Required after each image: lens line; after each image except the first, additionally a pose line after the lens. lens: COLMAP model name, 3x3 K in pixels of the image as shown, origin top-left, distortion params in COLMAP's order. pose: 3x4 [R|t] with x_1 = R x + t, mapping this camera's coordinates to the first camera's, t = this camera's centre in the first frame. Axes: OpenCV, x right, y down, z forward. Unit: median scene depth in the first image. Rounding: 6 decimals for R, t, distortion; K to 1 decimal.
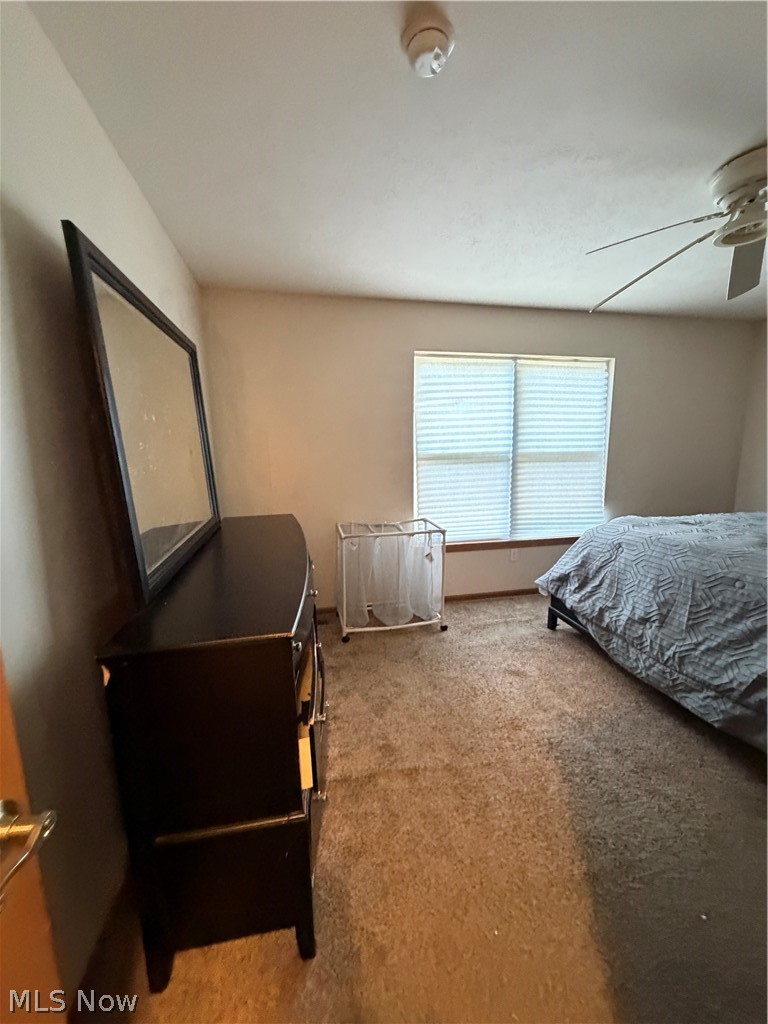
lens RADIAL K [[405.9, 0, 384.1], [0, 405.9, 510.2], [0, 0, 1]] dist [-0.001079, -0.000367]
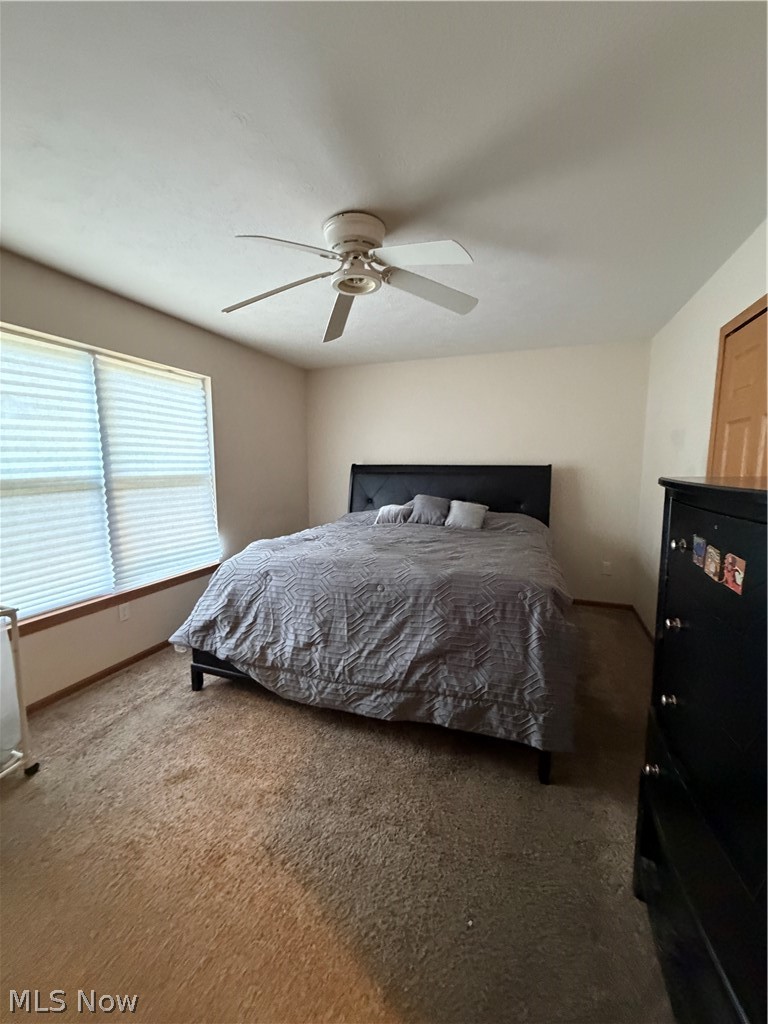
lens RADIAL K [[405.9, 0, 384.1], [0, 405.9, 510.2], [0, 0, 1]] dist [-0.001079, -0.000367]
pose [[0.540137, -0.085102, 0.837263, -0.047418], [0.129706, 0.991405, 0.017093, -0.038573], [-0.831522, 0.099366, 0.546533, 0.232550]]
